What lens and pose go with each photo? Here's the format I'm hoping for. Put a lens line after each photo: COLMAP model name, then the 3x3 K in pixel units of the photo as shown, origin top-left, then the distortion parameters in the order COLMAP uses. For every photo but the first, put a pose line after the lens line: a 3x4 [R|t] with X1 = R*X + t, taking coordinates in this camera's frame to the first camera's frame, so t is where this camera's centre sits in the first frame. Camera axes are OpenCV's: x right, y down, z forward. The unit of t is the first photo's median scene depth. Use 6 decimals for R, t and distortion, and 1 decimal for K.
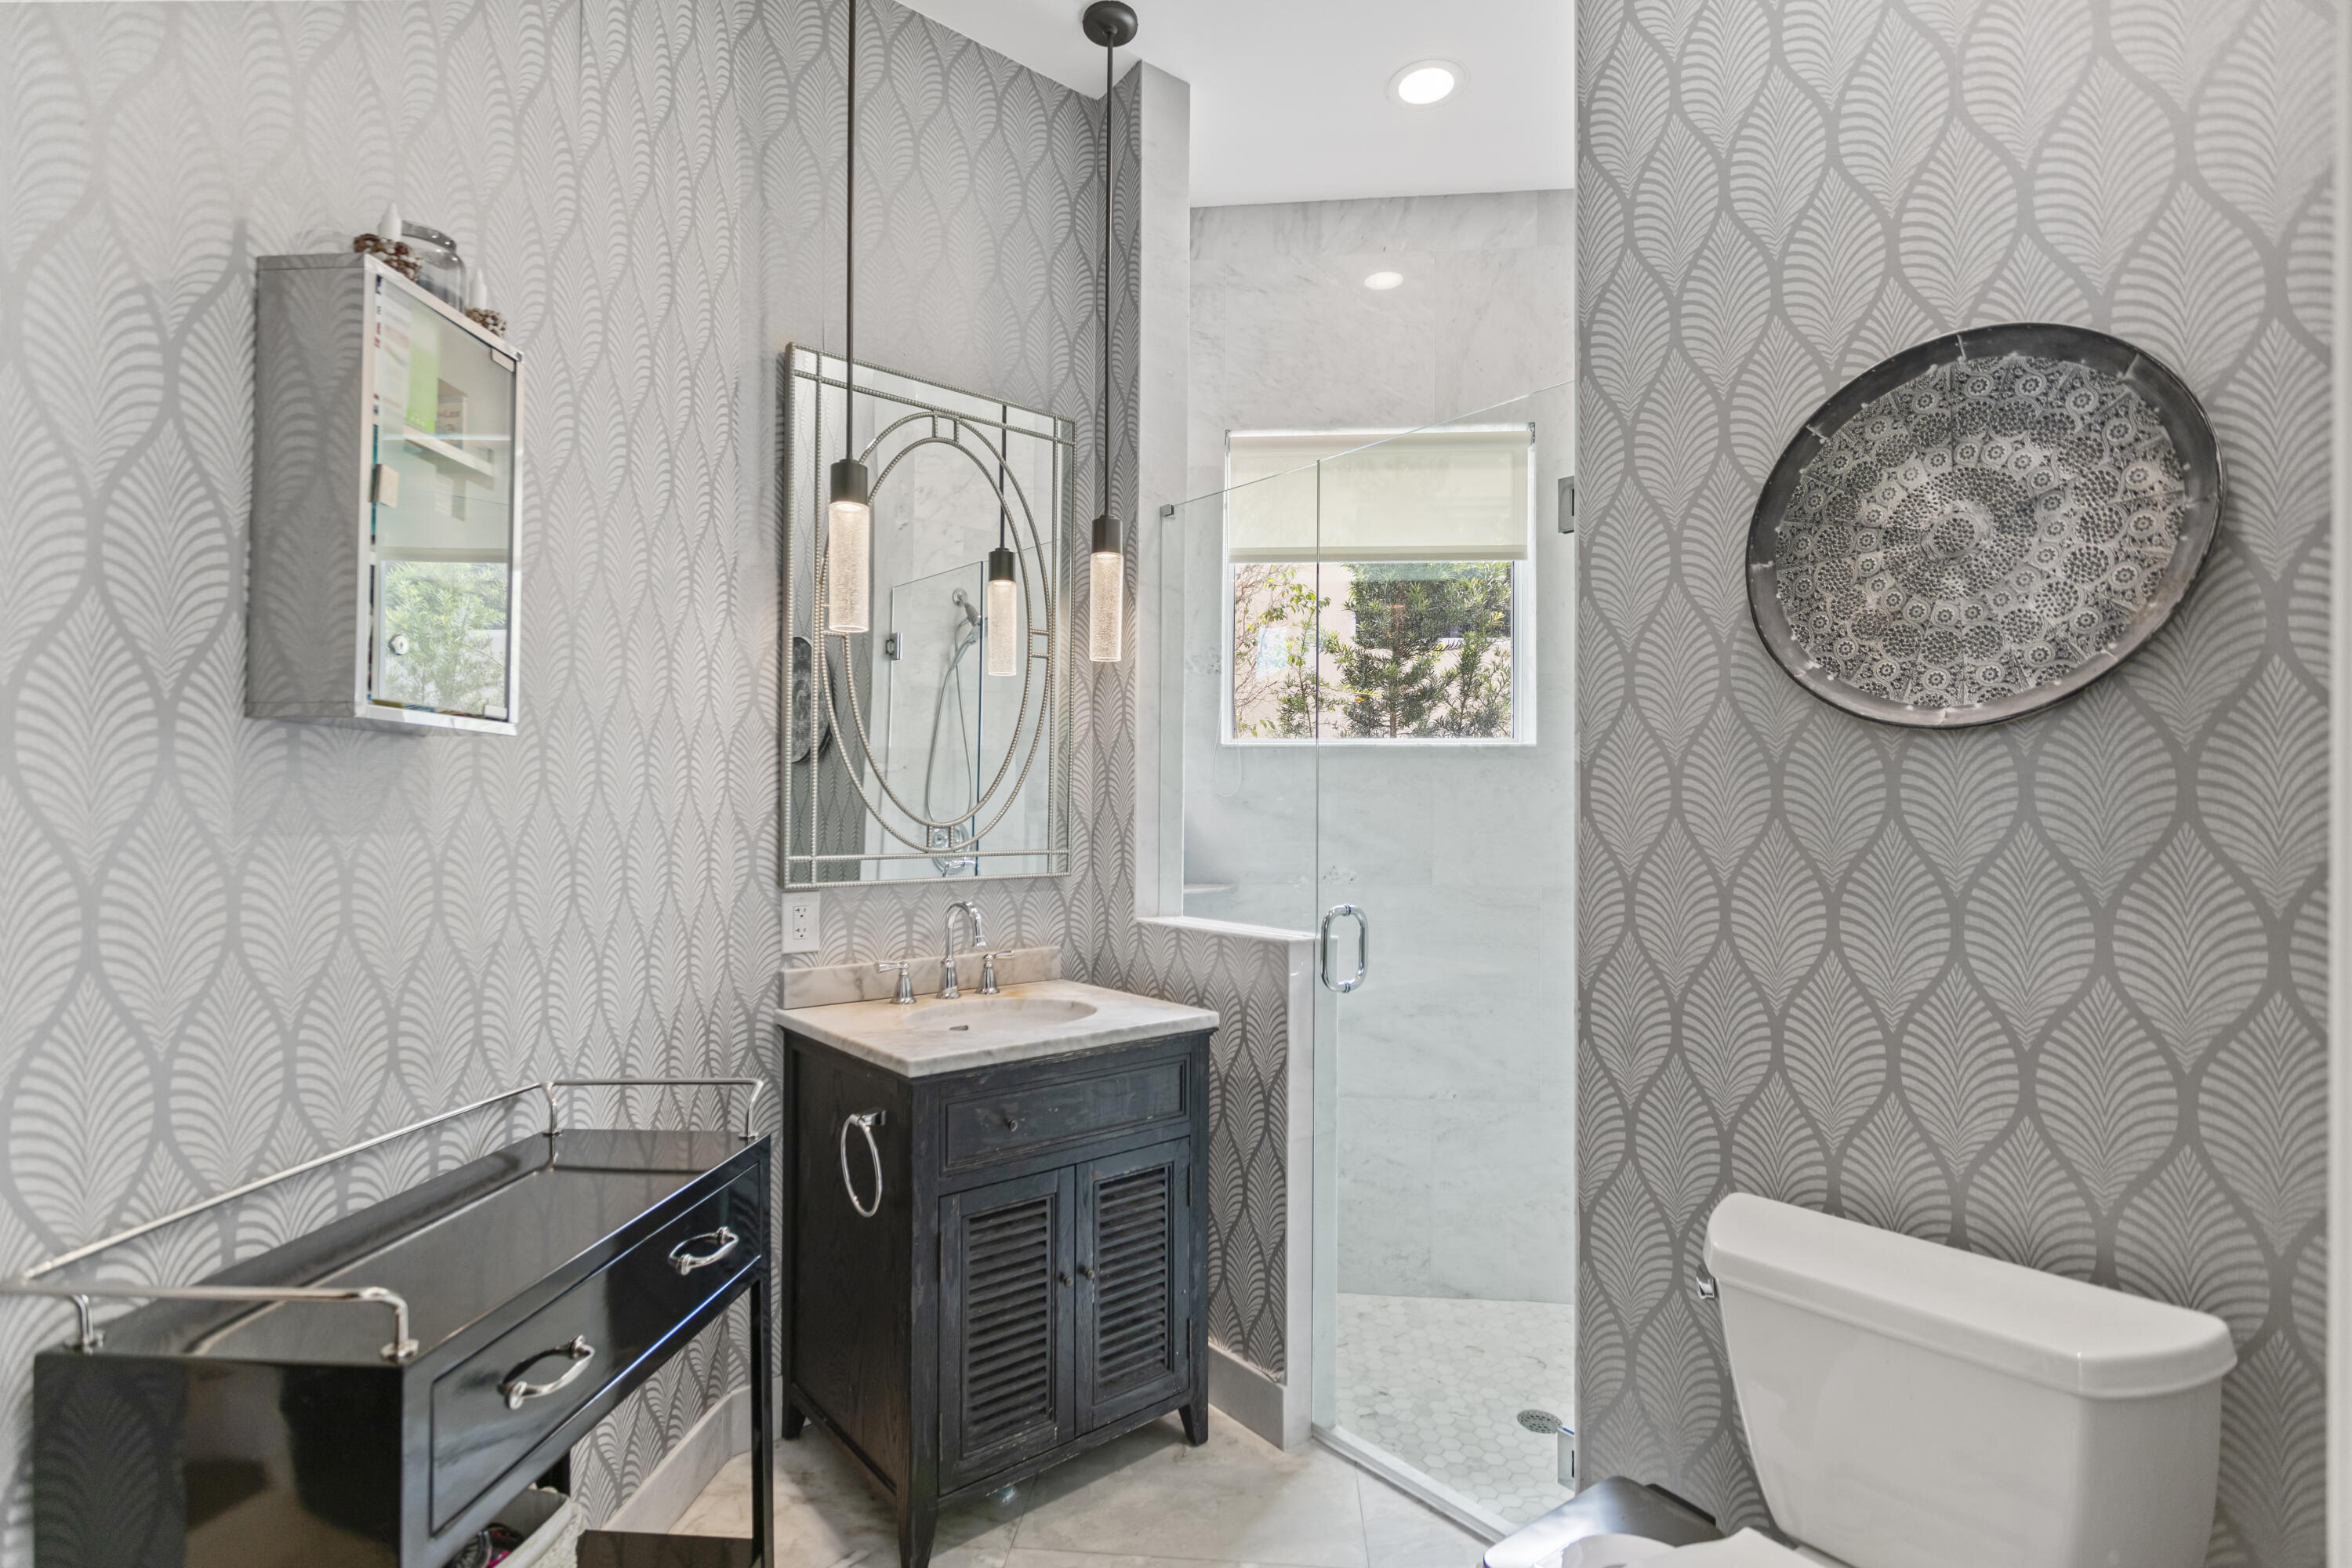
lens RADIAL K [[1119.8, 0, 1170.9], [0, 1119.8, 786.2], [0, 0, 1]] dist [0.001647, 0.000967]
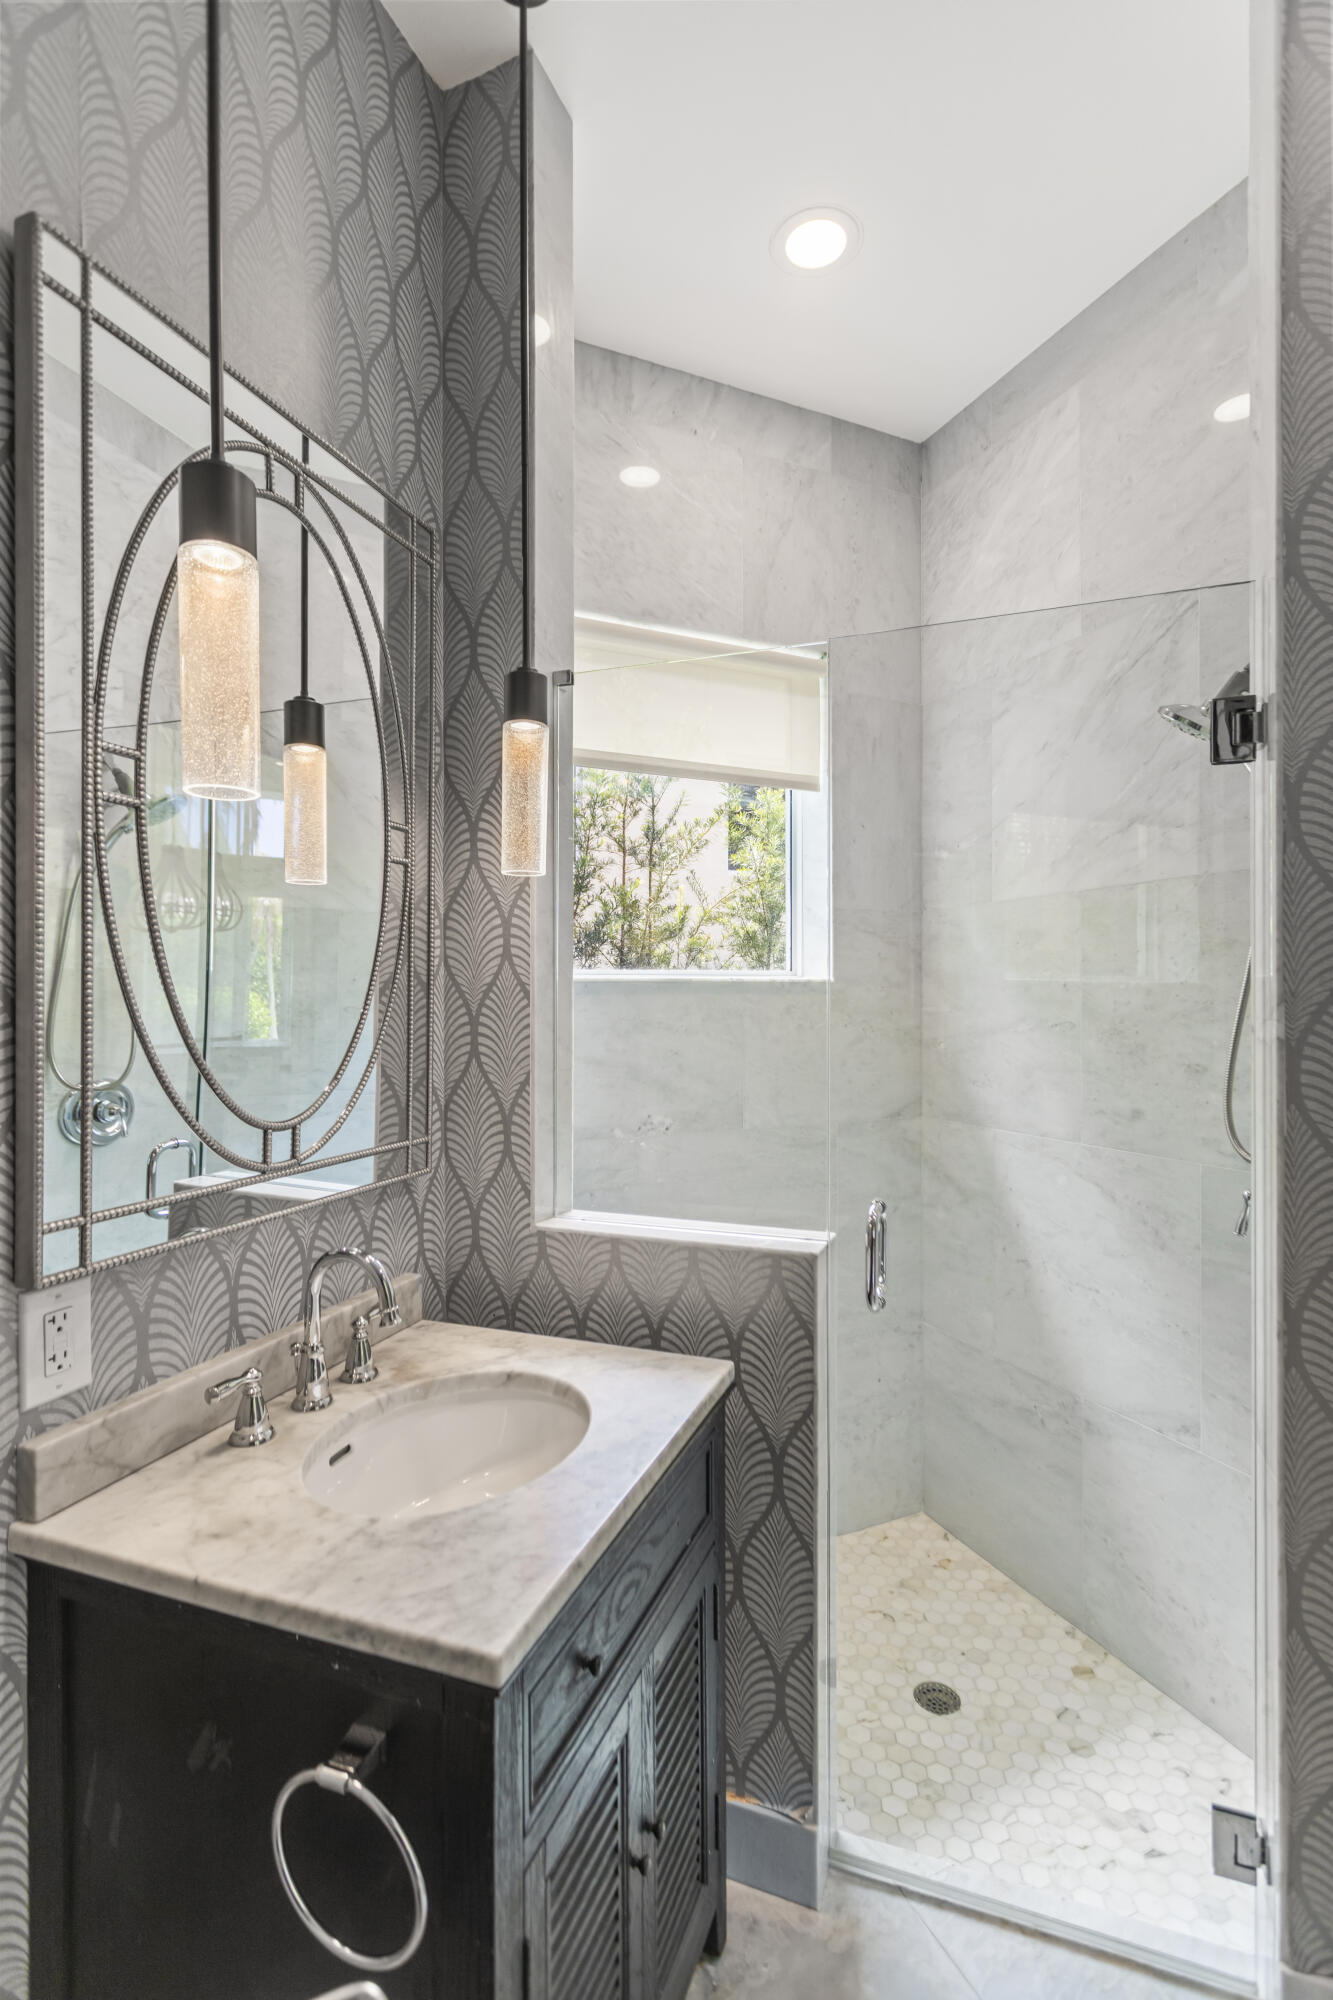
lens RADIAL K [[952.2, 0, 671.7], [0, 952.2, 999.9], [0, 0, 1]] dist [0.001647, 0.000967]
pose [[0.869160, -0.007313, 0.494476, -0.303488], [-0.002370, 0.999818, 0.018952, -0.049431], [-0.494525, -0.017645, 0.868985, 0.474835]]
